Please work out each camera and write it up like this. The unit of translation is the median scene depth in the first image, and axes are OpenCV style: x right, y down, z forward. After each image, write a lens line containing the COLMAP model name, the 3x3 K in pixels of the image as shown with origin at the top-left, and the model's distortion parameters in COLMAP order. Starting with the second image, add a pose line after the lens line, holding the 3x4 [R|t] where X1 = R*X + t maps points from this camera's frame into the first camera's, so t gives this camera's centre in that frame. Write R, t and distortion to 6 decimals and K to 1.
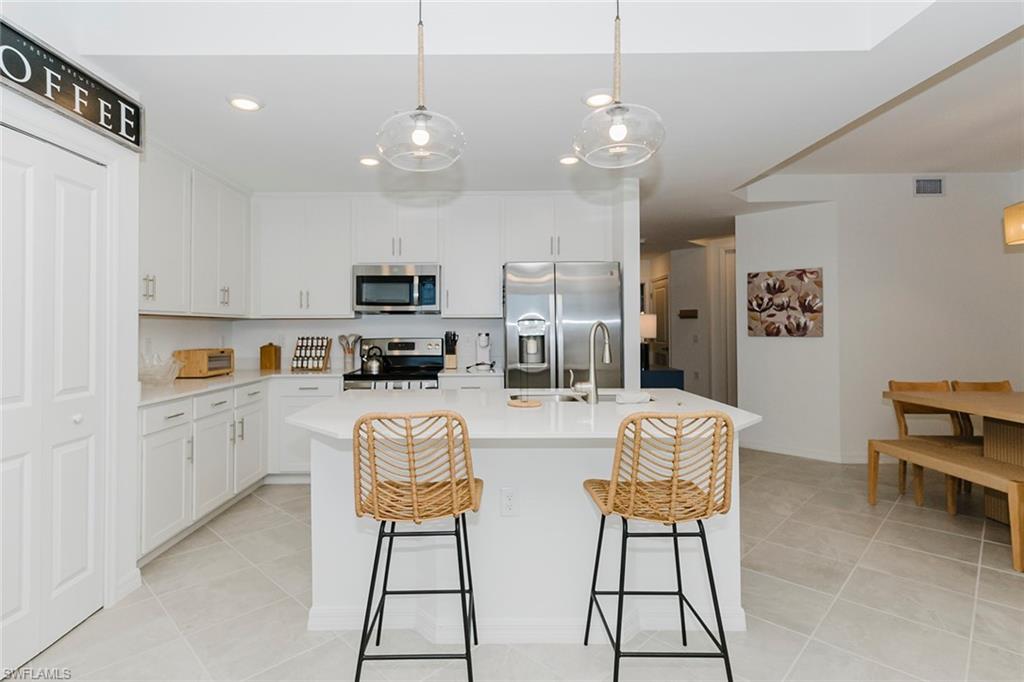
lens RADIAL K [[495.9, 0, 493.6], [0, 495.9, 315.7], [0, 0, 1]] dist [0.003589, 0.000335]
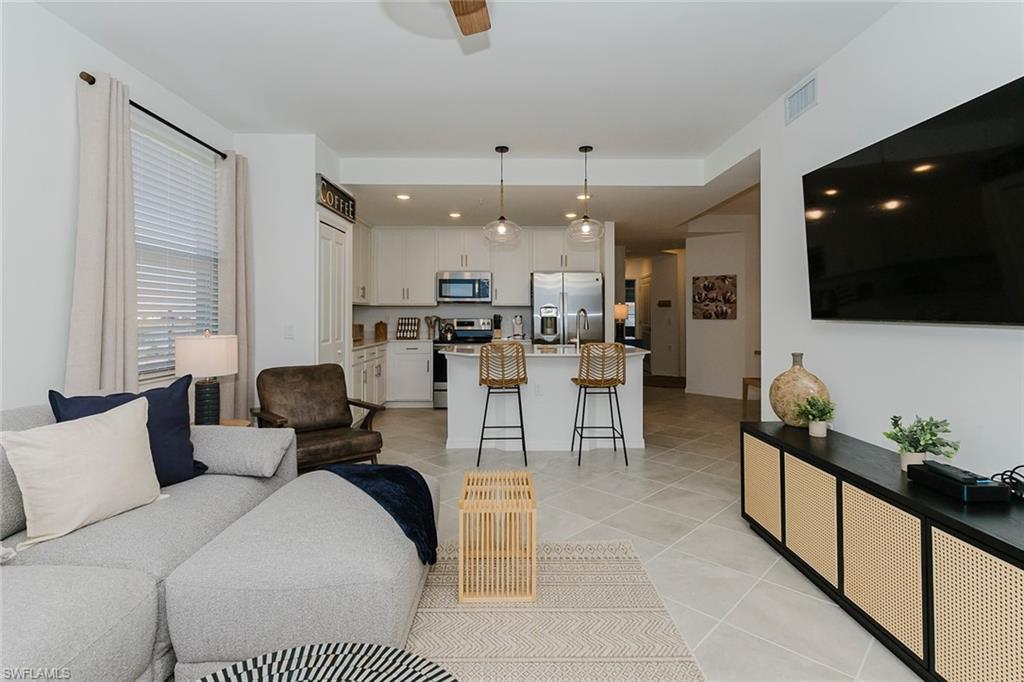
lens RADIAL K [[486.3, 0, 511.6], [0, 486.3, 309.2], [0, 0, 1]] dist [0.003105, 0.000385]
pose [[0.999985, 0.005493, 0.000549, -0.042360], [-0.005500, 0.999876, 0.014735, -0.007790], [-0.000468, -0.014737, 0.999891, -0.537935]]
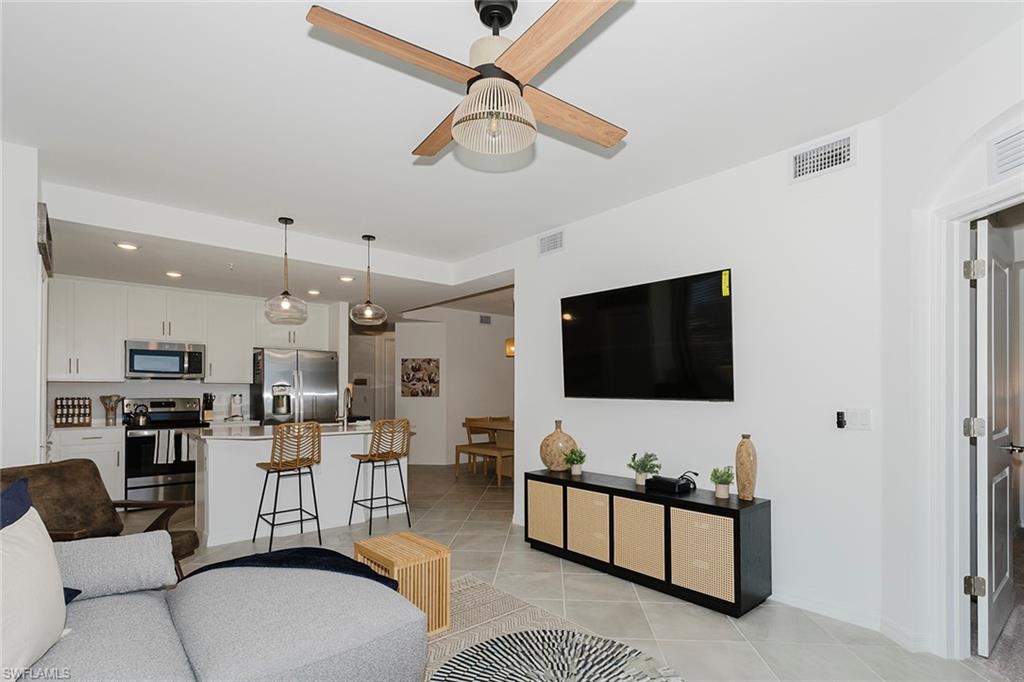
lens RADIAL K [[502.8, 0, 491.7], [0, 502.8, 389.3], [0, 0, 1]] dist [0.003317, 0.000369]
pose [[0.776238, 0.007509, 0.630395, -0.353907], [-0.019621, 0.999732, 0.012252, -0.010891], [-0.630134, -0.021880, 0.776178, -0.560175]]
